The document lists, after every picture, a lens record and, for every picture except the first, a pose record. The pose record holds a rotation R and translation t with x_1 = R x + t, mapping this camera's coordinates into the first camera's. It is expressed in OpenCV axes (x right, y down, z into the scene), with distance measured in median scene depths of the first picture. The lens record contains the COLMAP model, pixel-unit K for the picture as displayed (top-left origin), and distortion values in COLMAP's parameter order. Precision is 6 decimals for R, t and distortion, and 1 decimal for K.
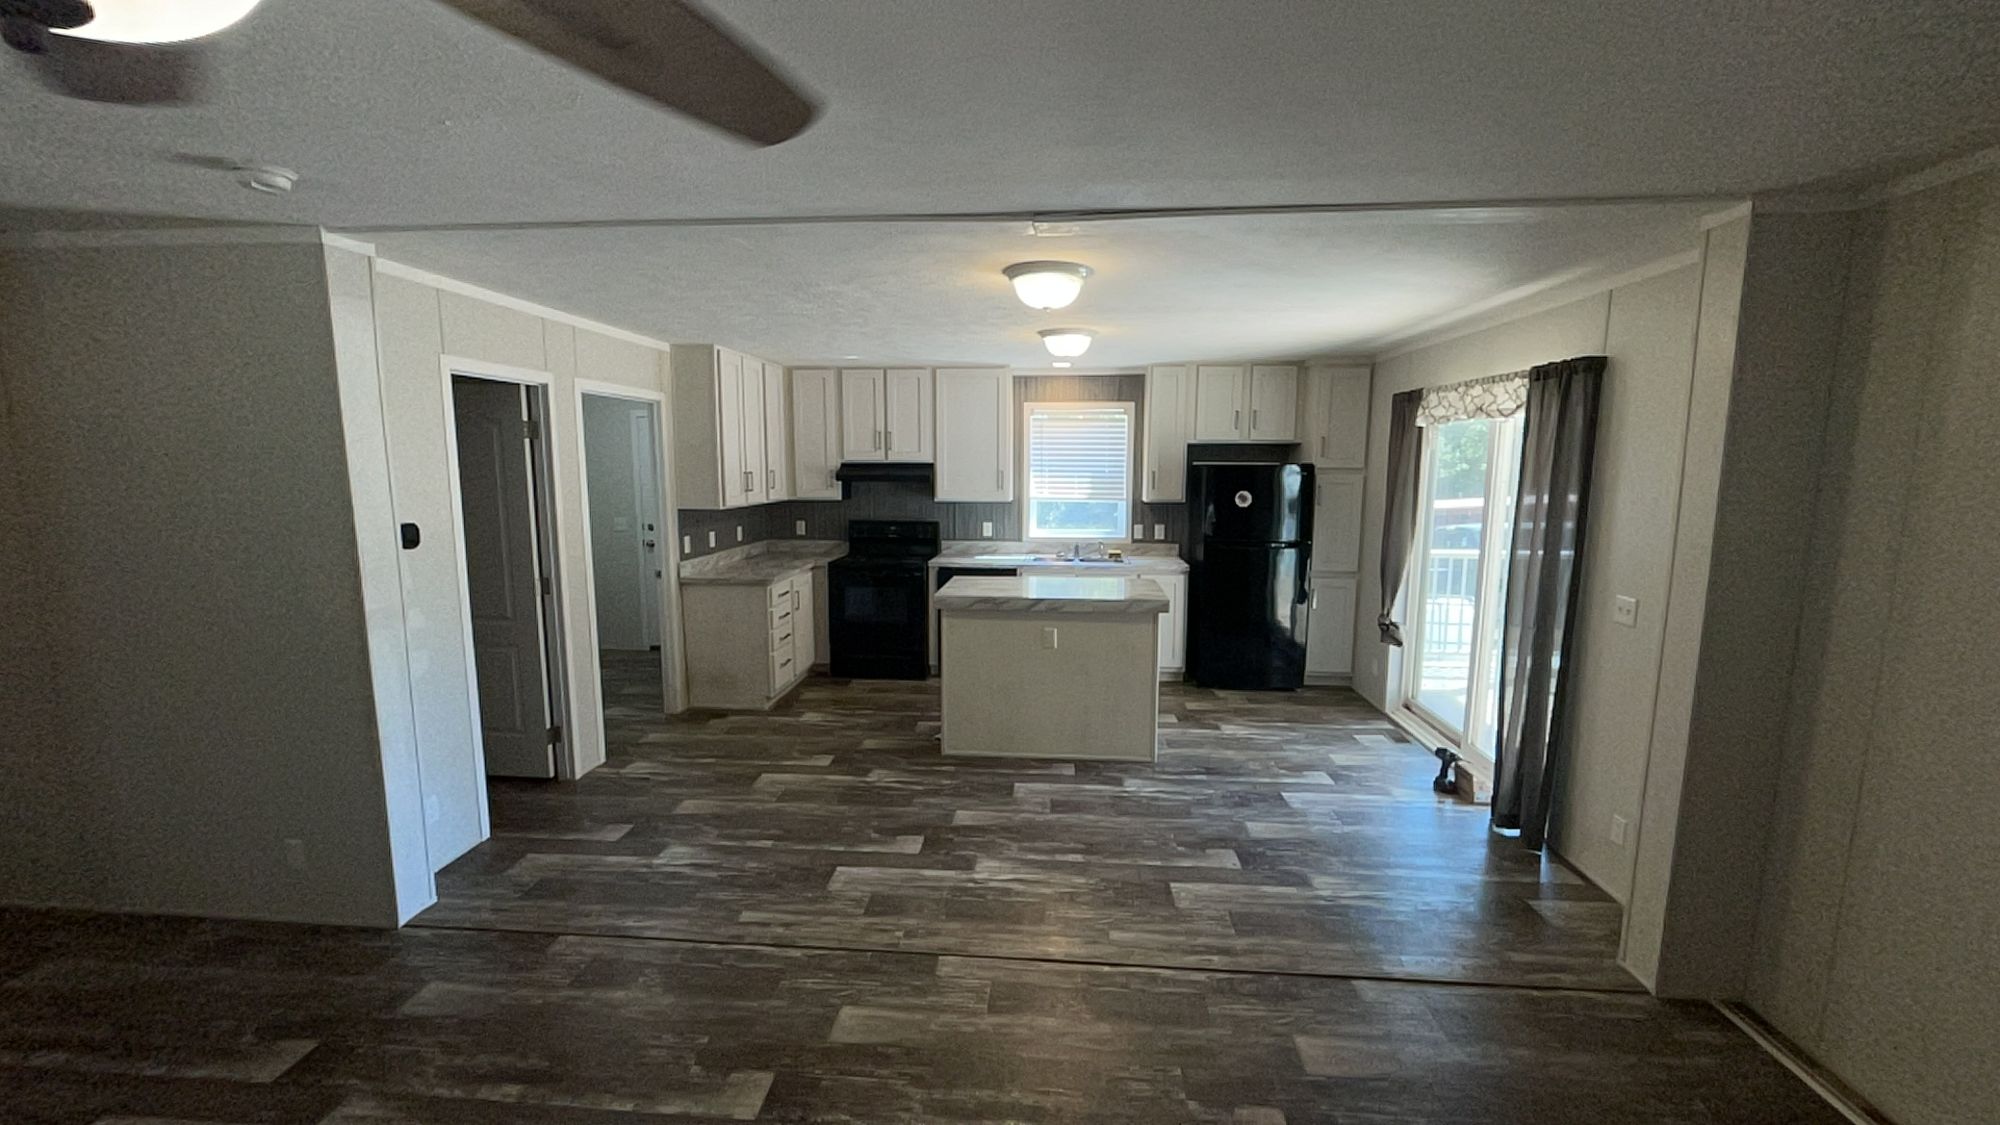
lens RADIAL K [[767.2, 0, 1002.4], [0, 767.2, 560.8], [0, 0, 1]] dist [-0.001028, -0.000037]
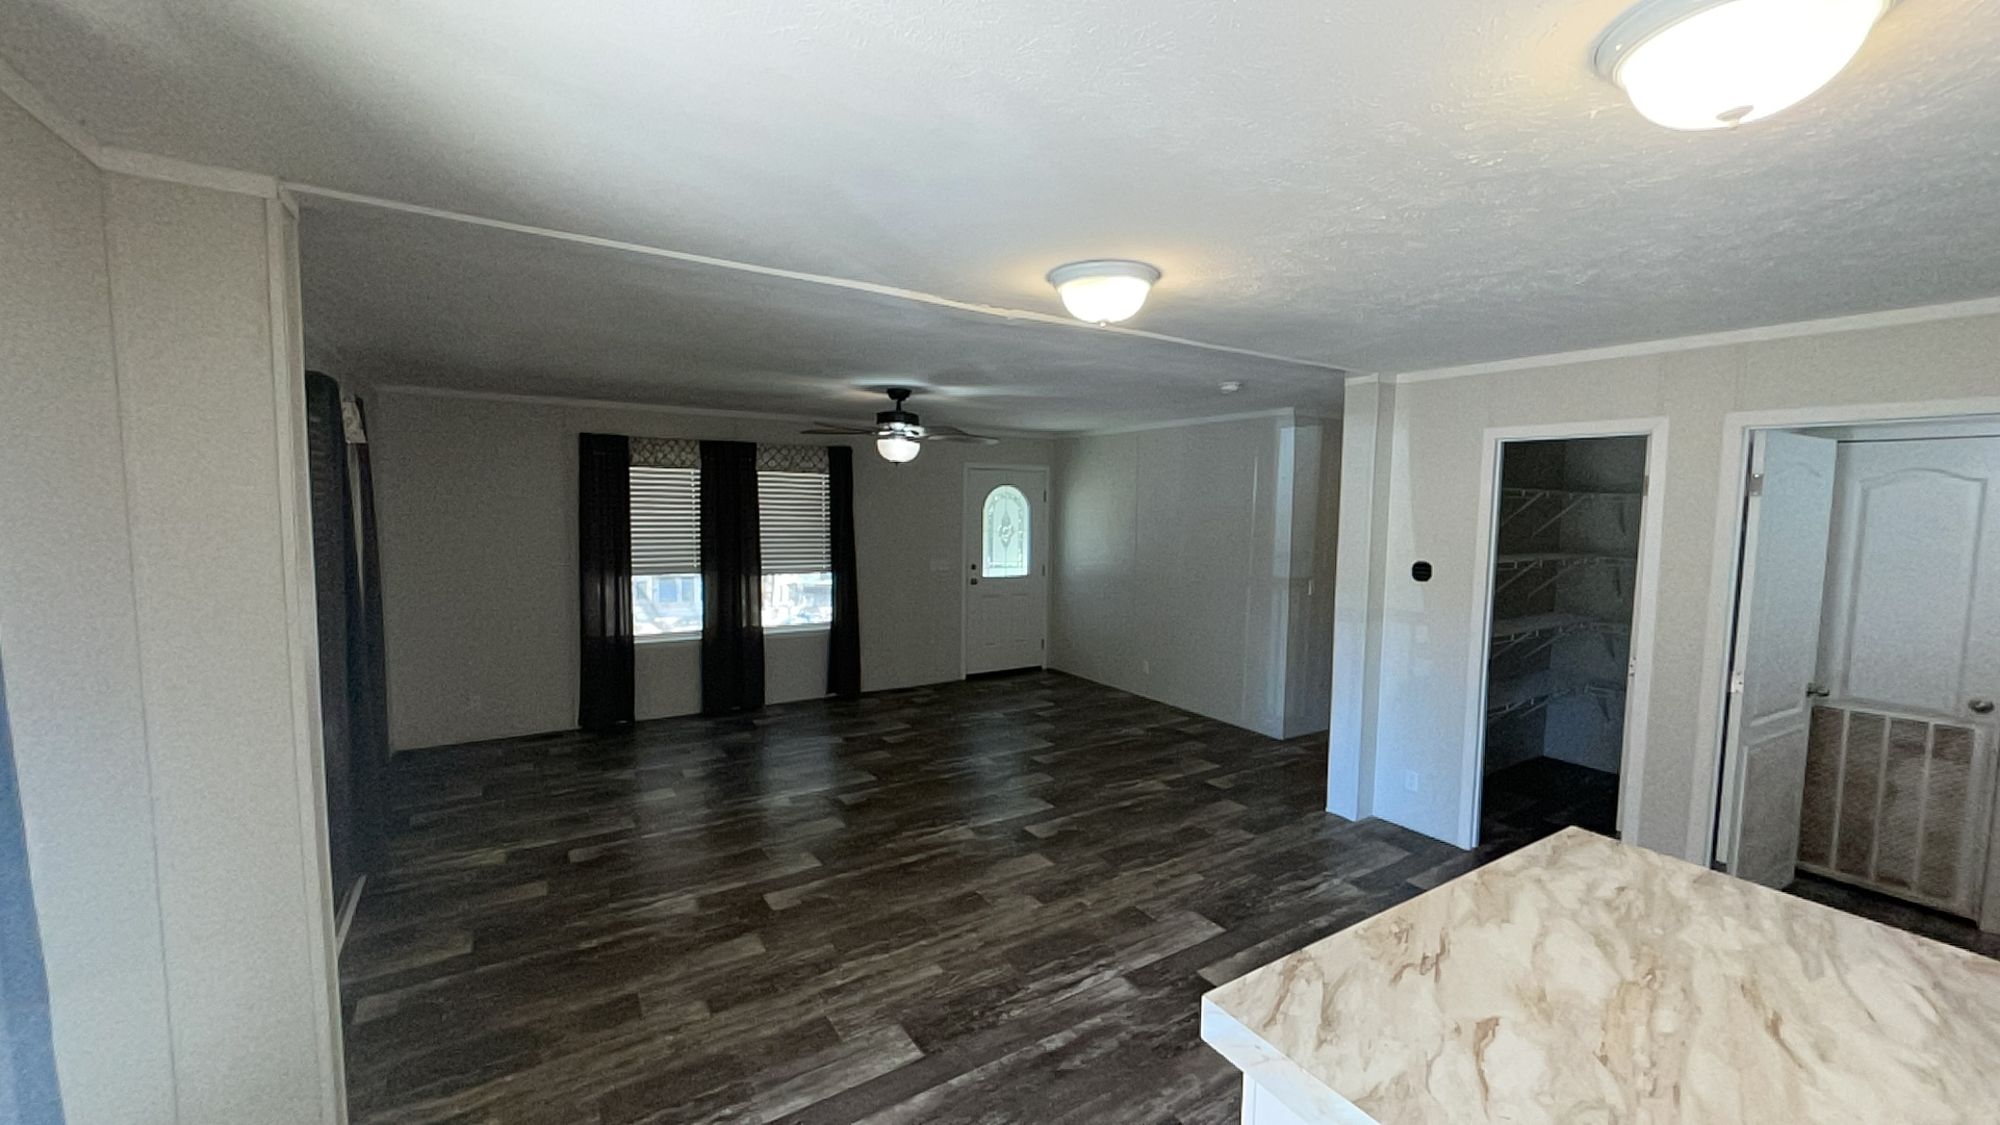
lens RADIAL K [[767.2, 0, 998.8], [0, 767.2, 562.7], [0, 0, 1]] dist [-0.001028, -0.000037]
pose [[-0.791597, 0.032397, -0.610184, 0.684650], [-0.098733, 0.978690, 0.180051, -0.234486], [0.603013, 0.202773, -0.771529, 1.722467]]
